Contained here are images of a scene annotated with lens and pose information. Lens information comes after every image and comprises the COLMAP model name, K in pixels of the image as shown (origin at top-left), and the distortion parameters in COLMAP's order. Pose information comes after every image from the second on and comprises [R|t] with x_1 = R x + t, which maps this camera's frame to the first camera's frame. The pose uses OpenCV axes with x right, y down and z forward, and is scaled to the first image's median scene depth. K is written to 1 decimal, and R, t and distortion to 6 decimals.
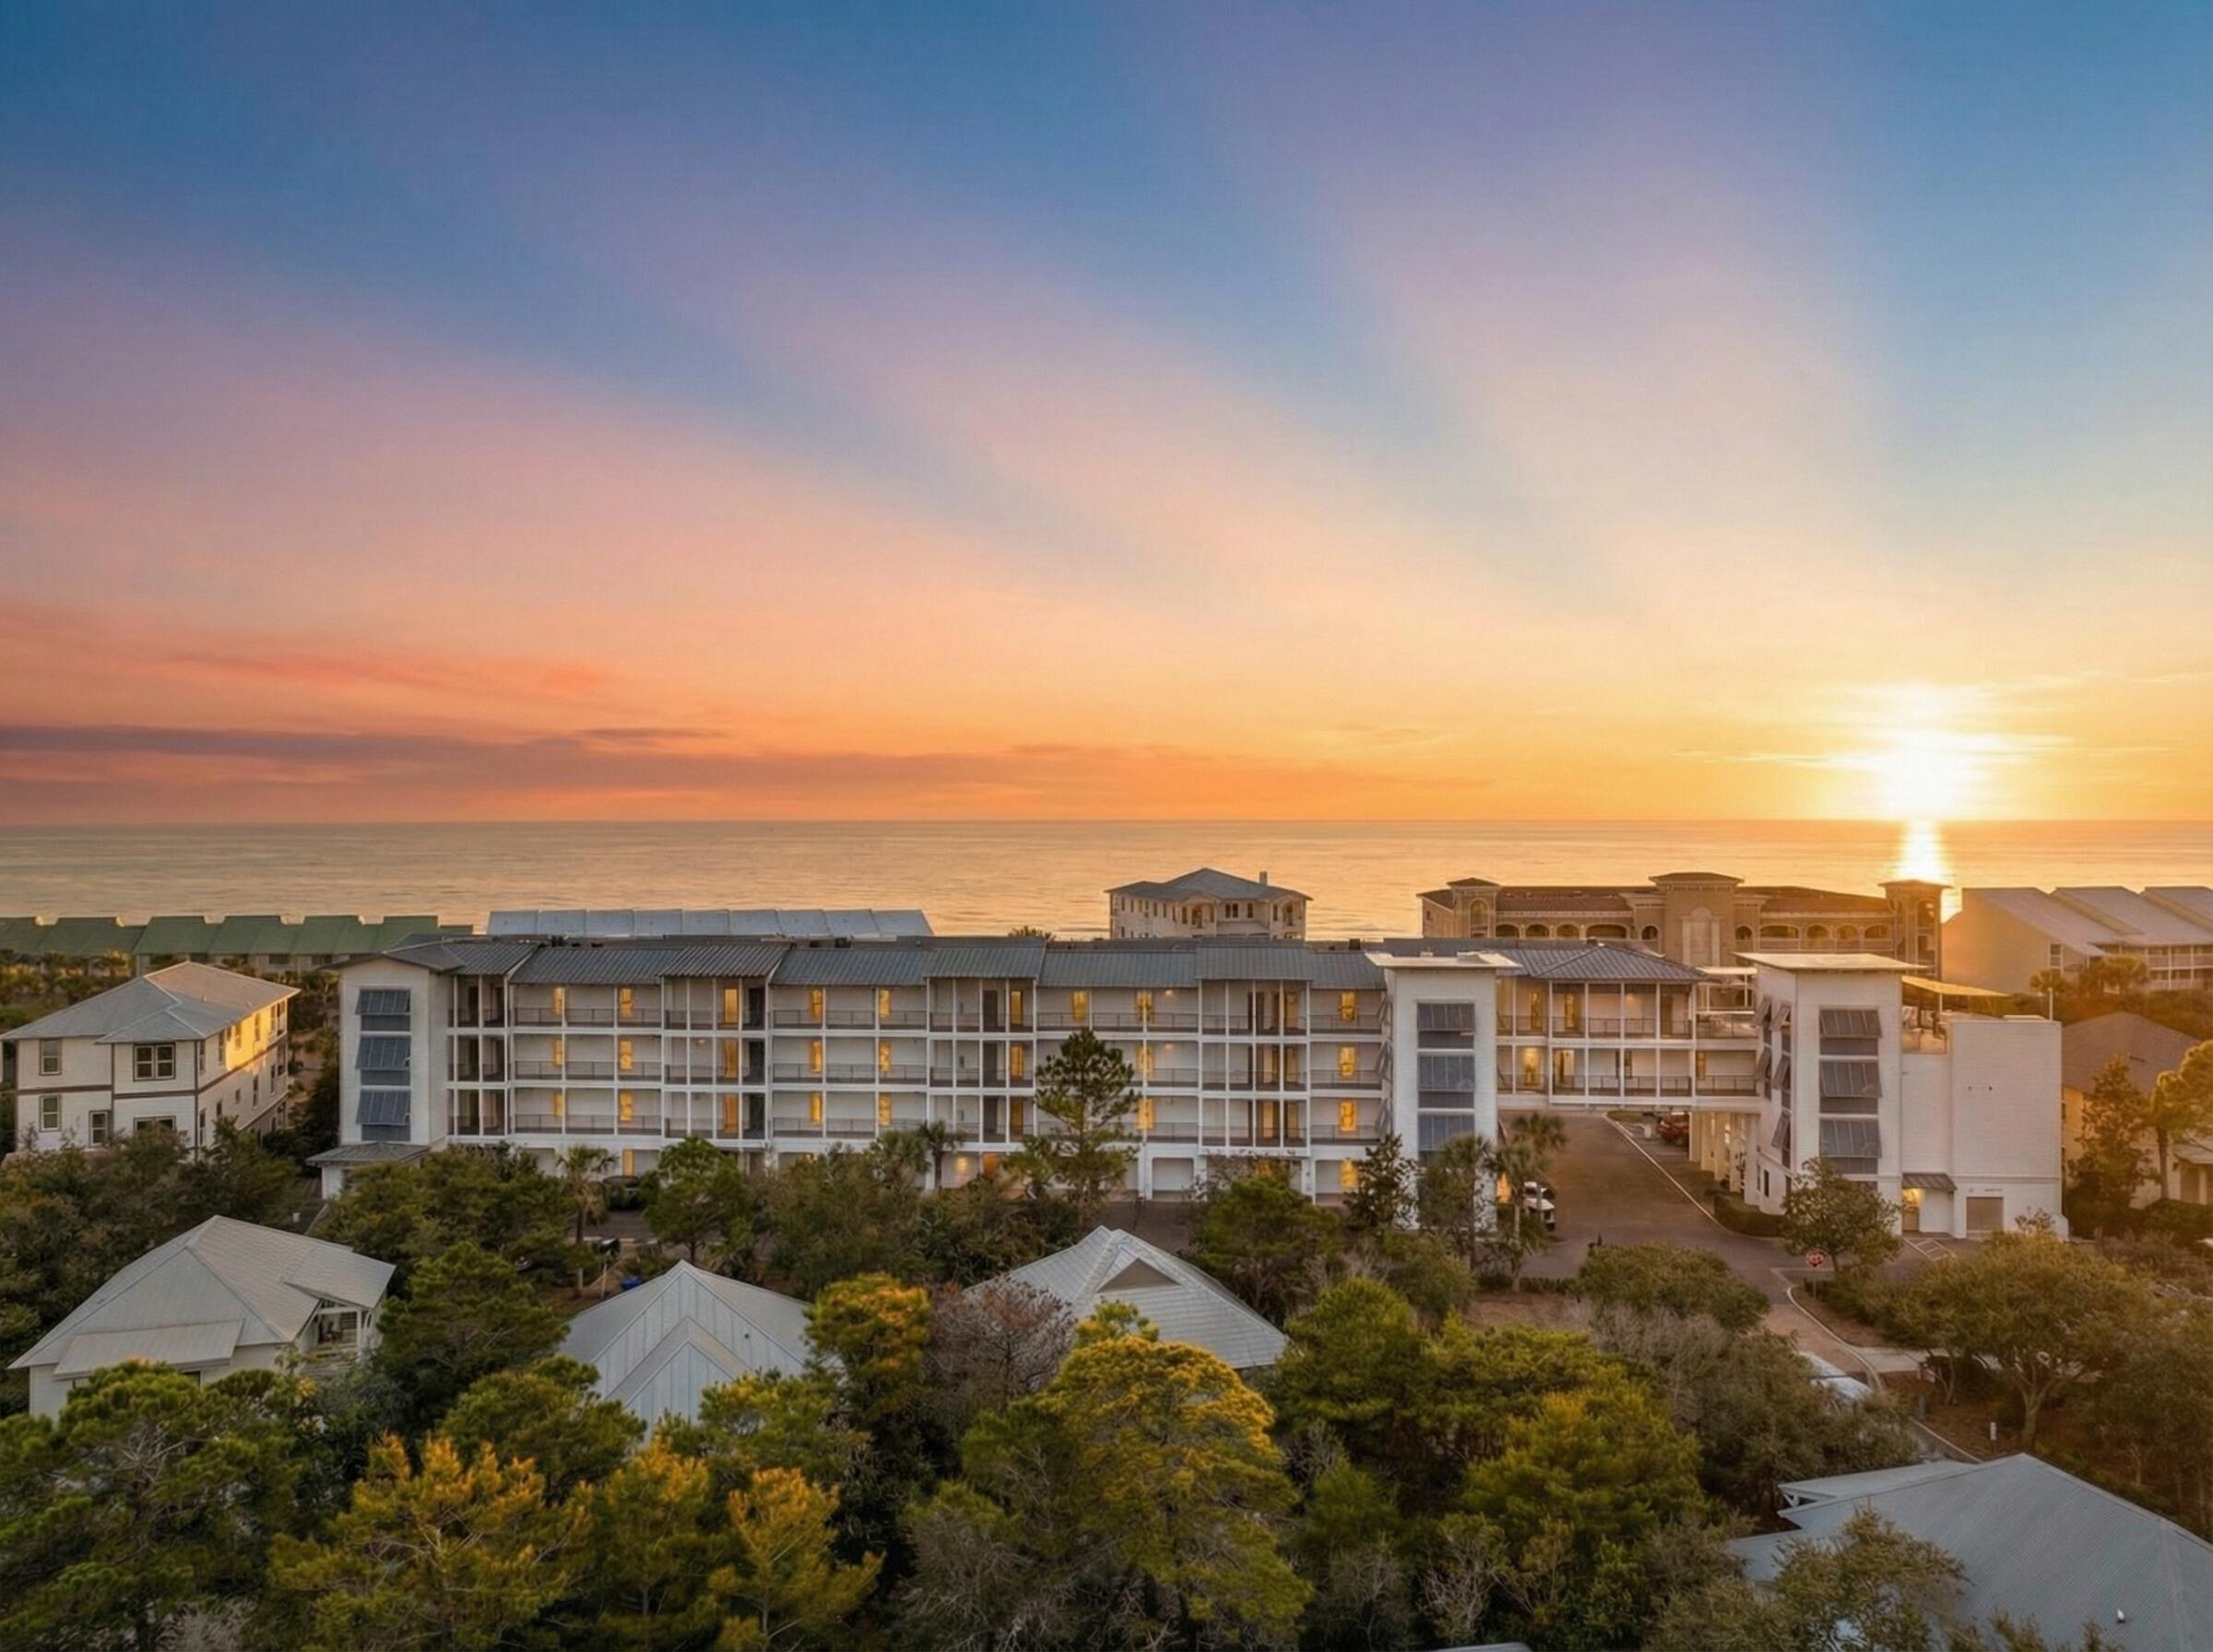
lens RADIAL K [[1555.5, 0, 1106.5], [0, 1555.5, 826.0], [0, 0, 1]] dist [-0.001901, 0.018966]
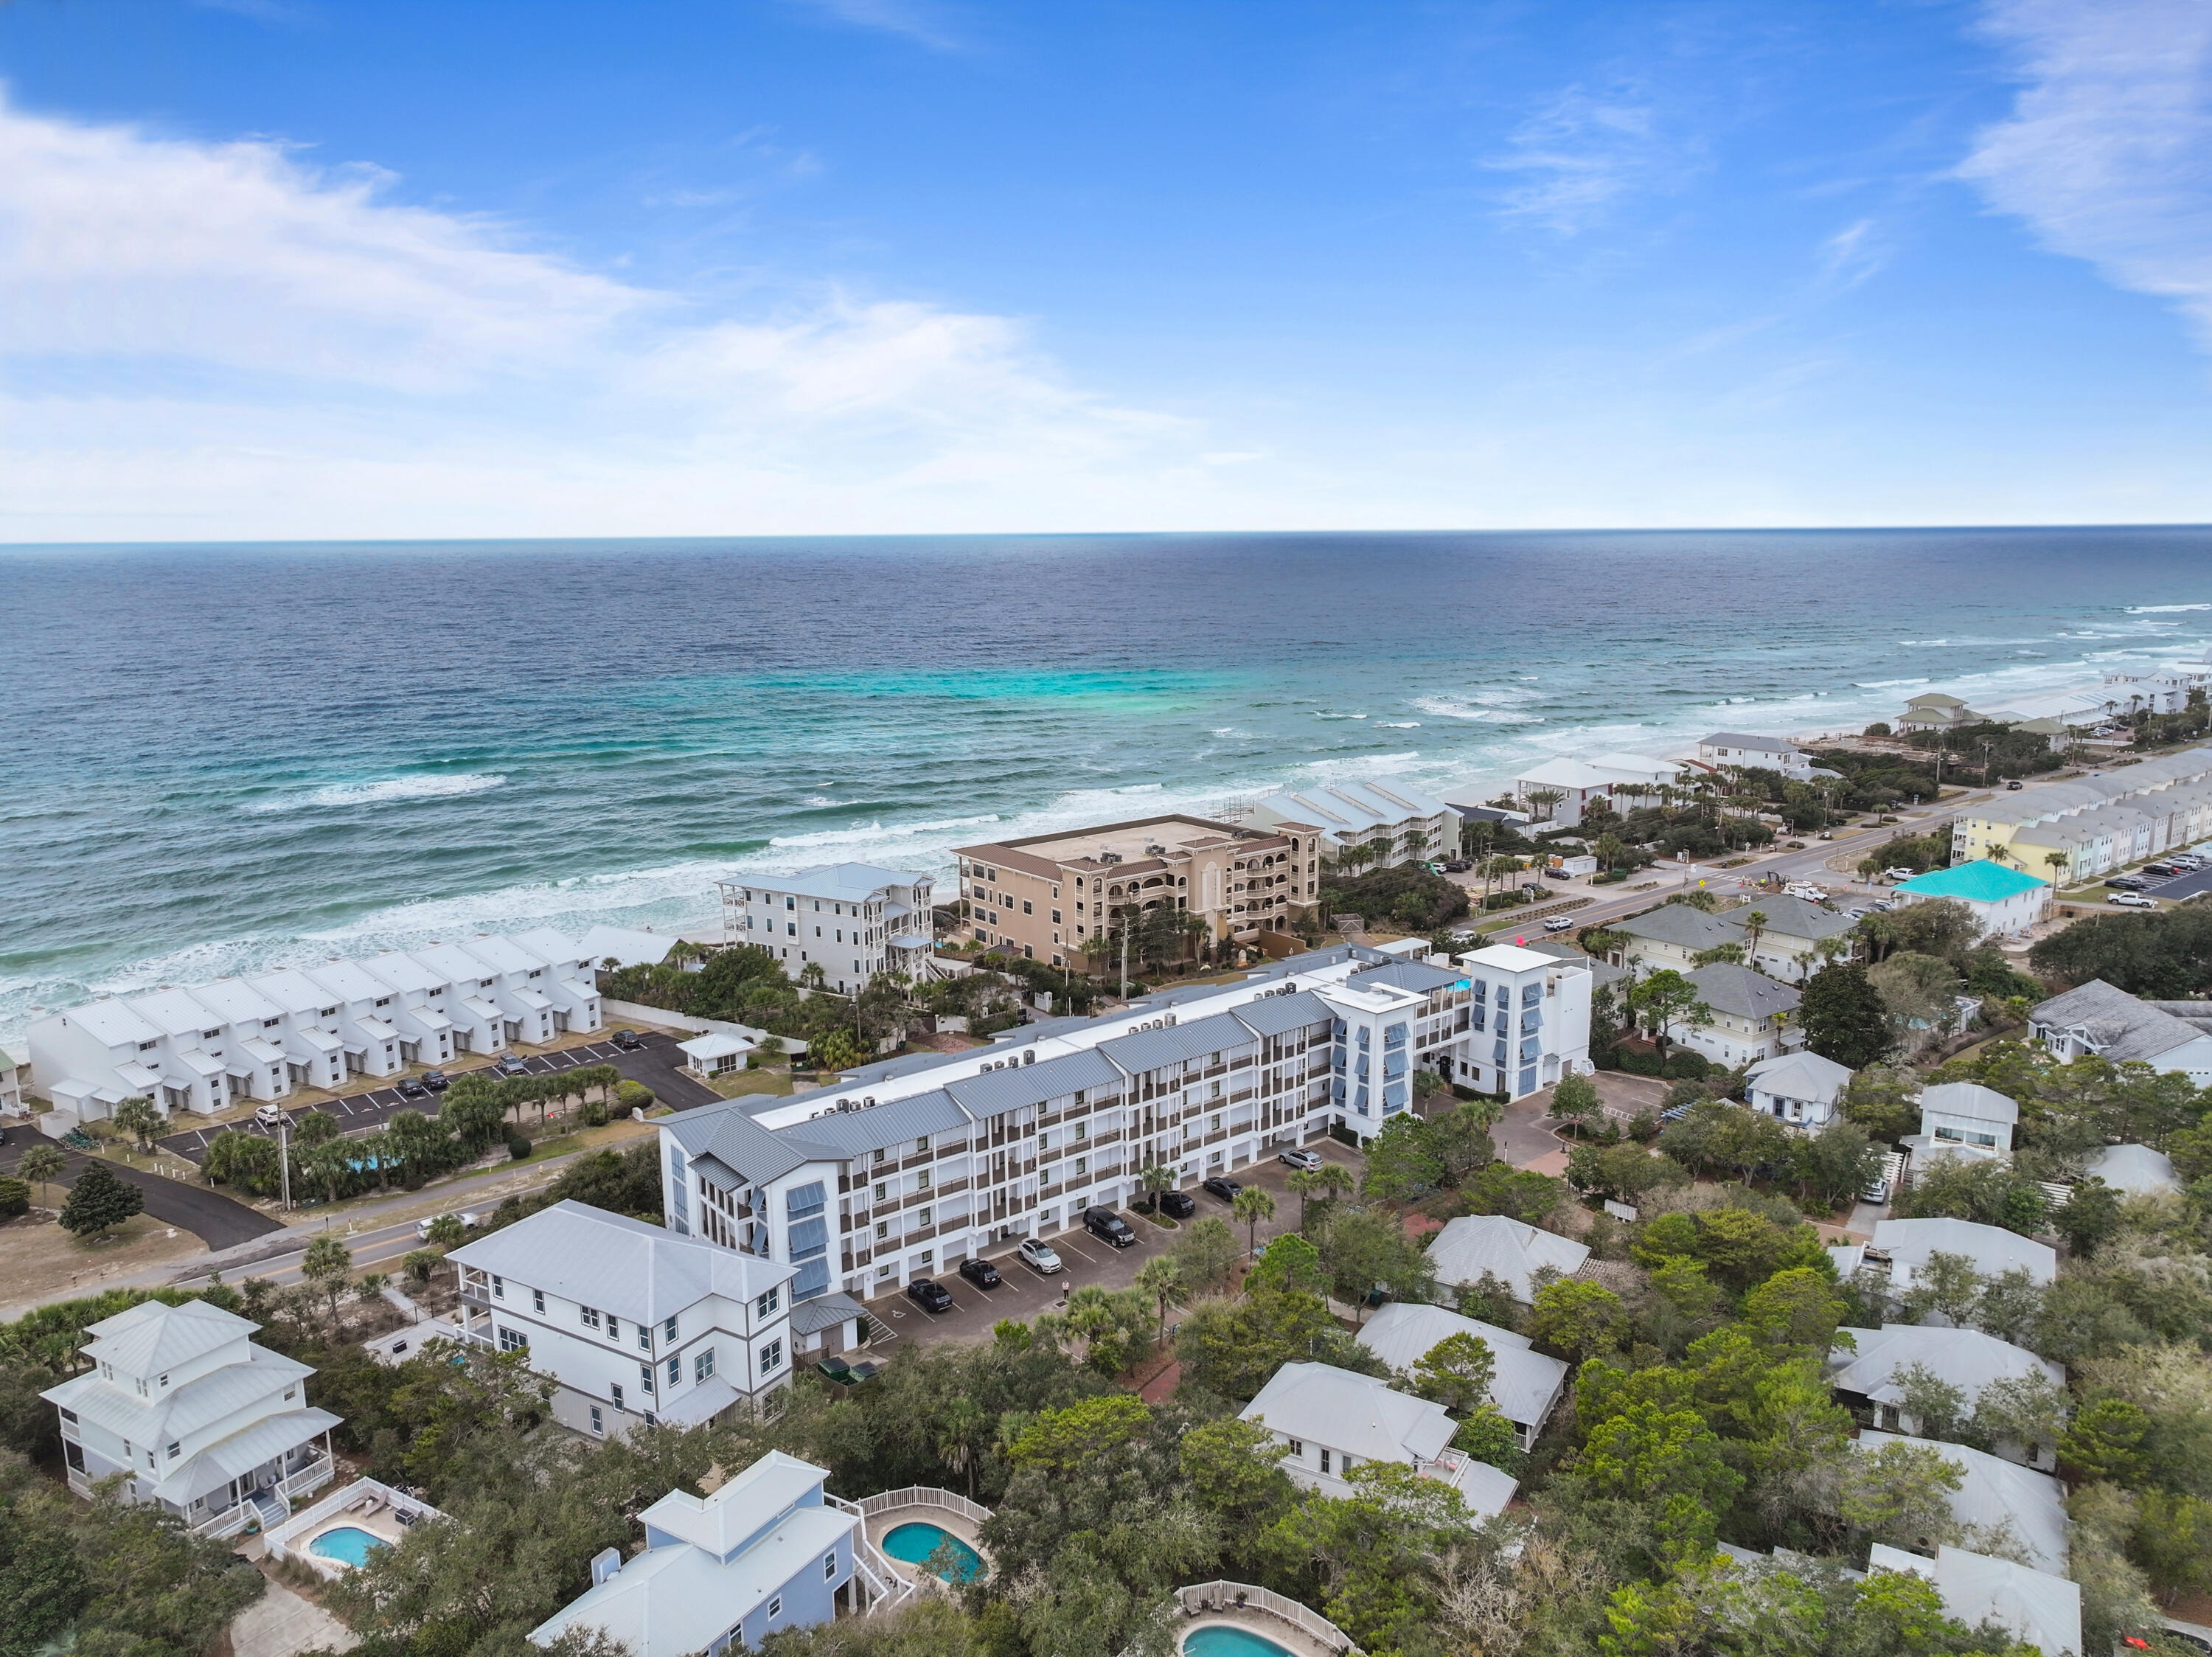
lens RADIAL K [[1555.1, 0, 1106.0], [0, 1555.1, 828.5], [0, 0, 1]] dist [-0.001901, 0.018966]
pose [[0.731734, -0.134370, 0.668214, -1.189300], [0.012434, 0.982844, 0.184021, -0.440707], [-0.681477, -0.126346, 0.720851, -0.021170]]
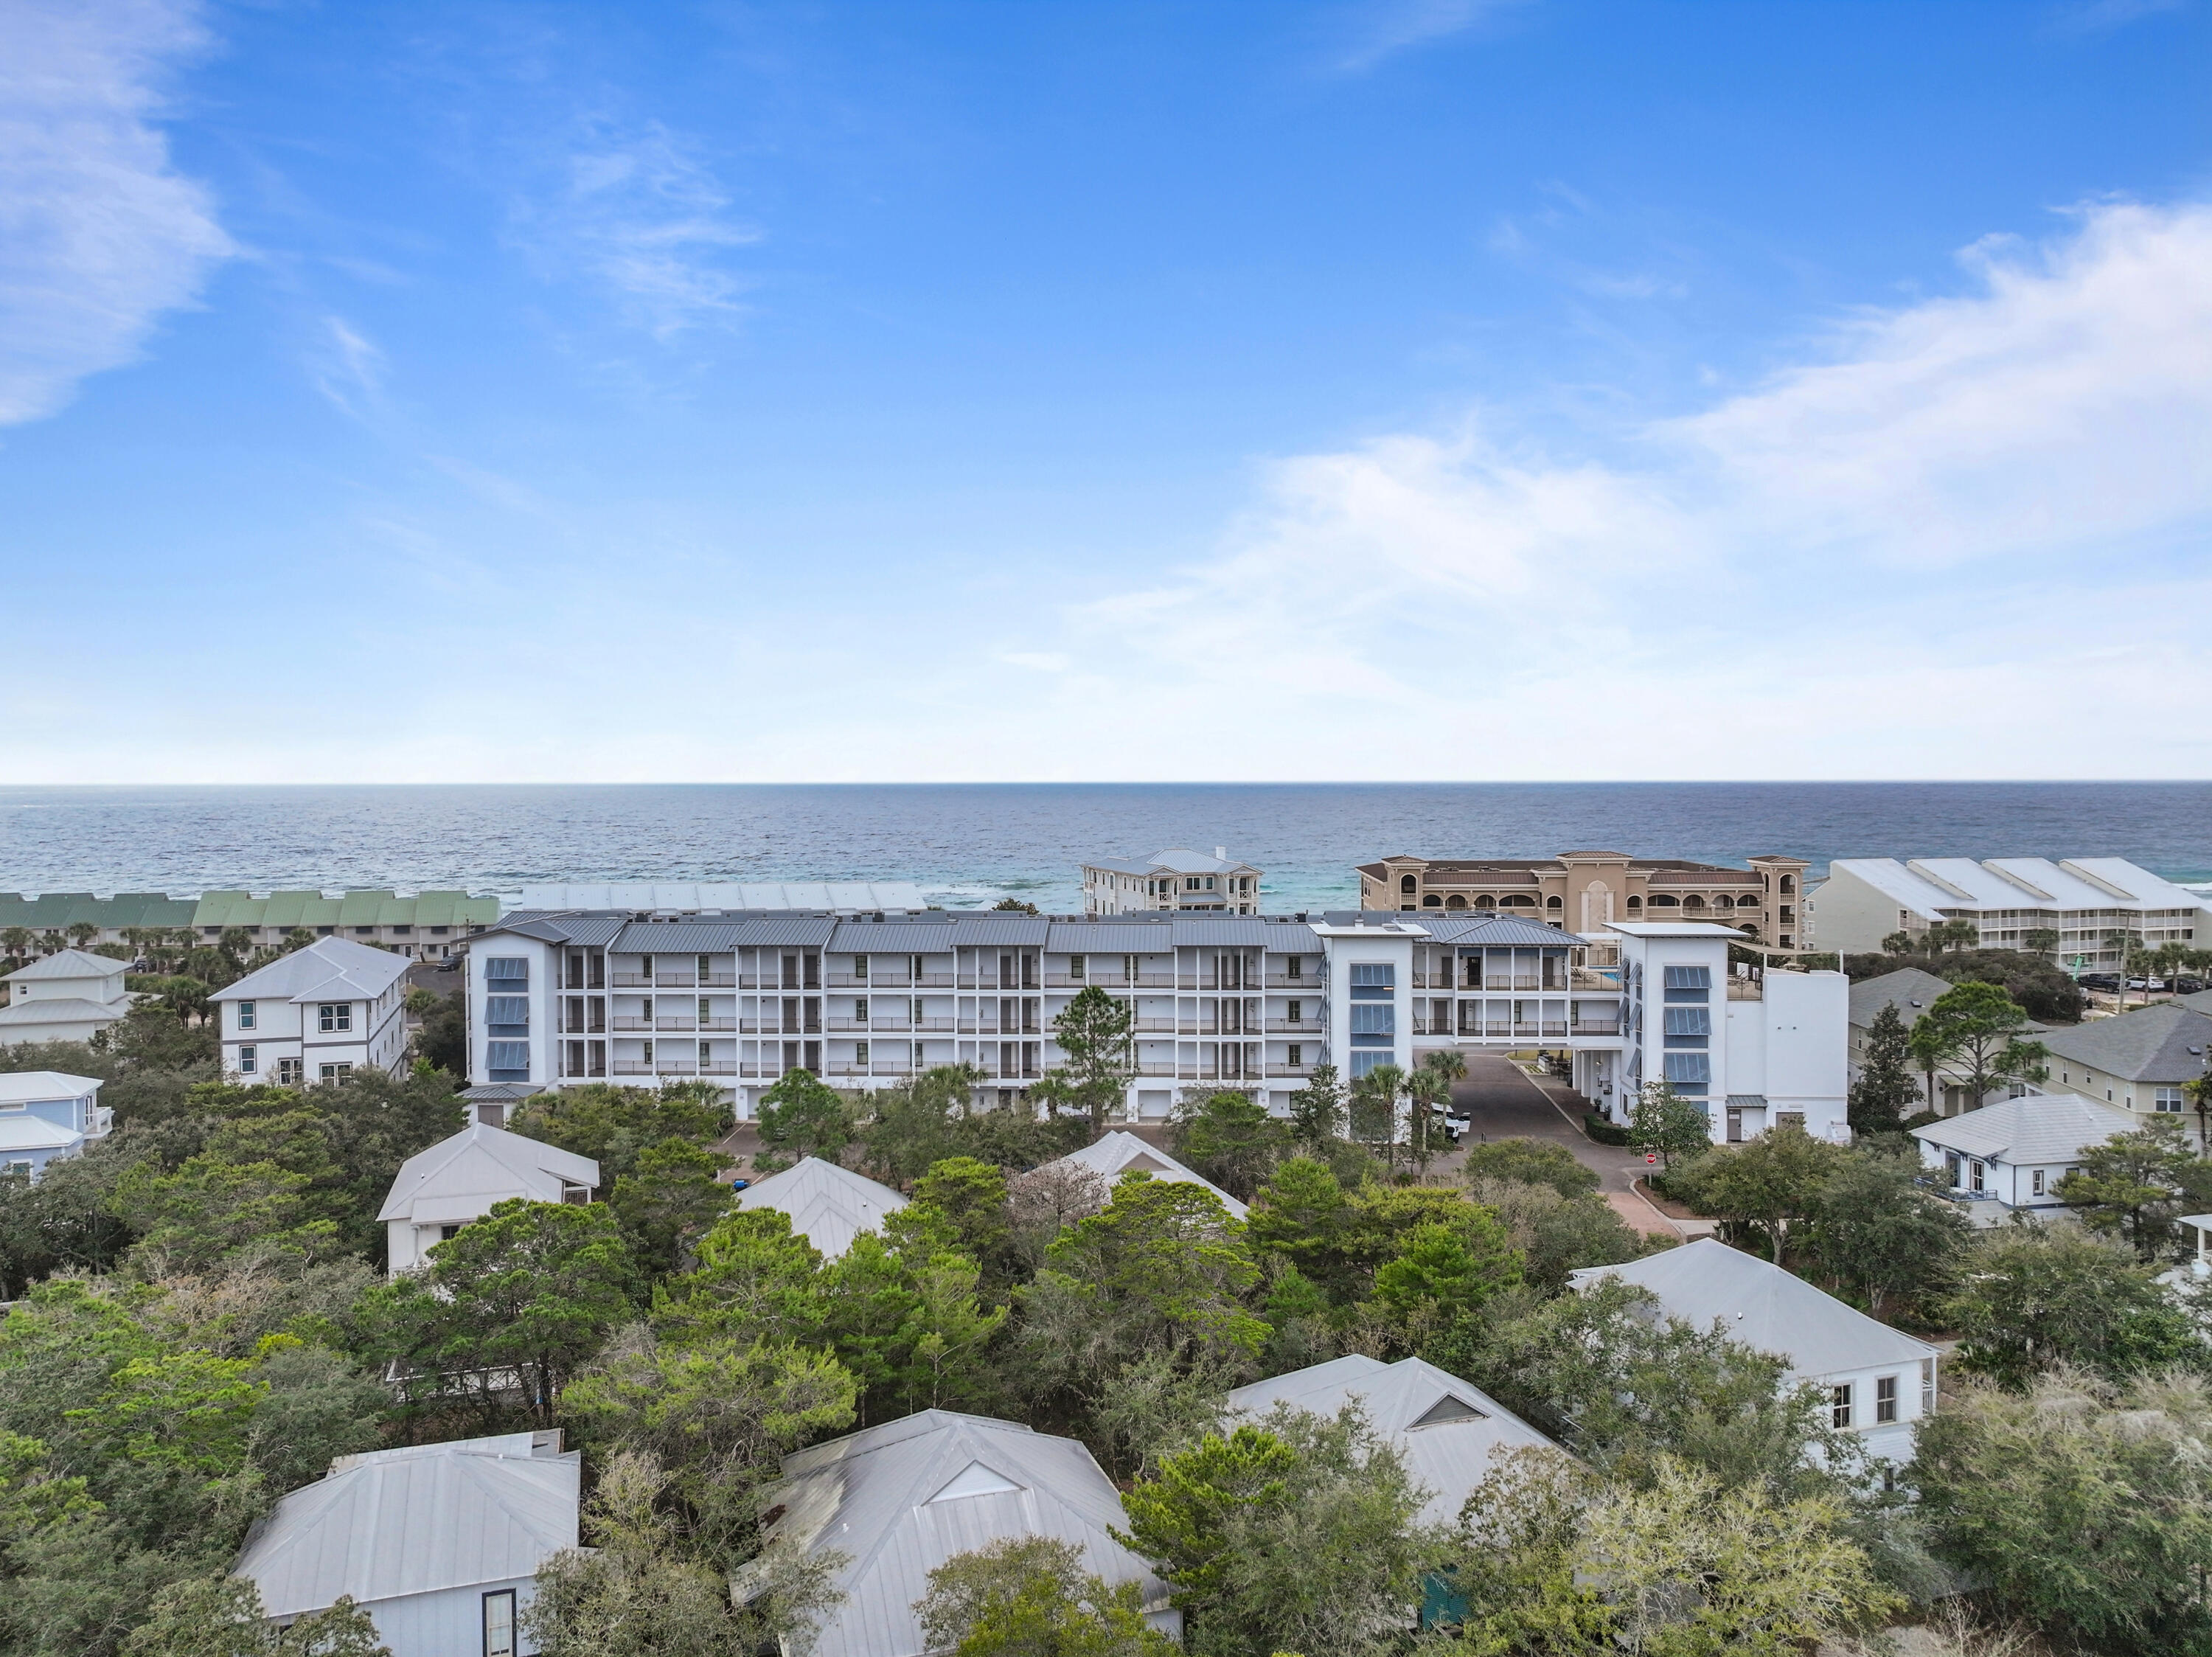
lens RADIAL K [[1555.1, 0, 1106.0], [0, 1555.1, 828.5], [0, 0, 1]] dist [-0.001901, 0.018966]
pose [[0.999458, -0.003626, 0.032729, -0.038815], [0.002790, 0.999669, 0.025576, -0.028949], [-0.032811, -0.025471, 0.999137, -0.251444]]
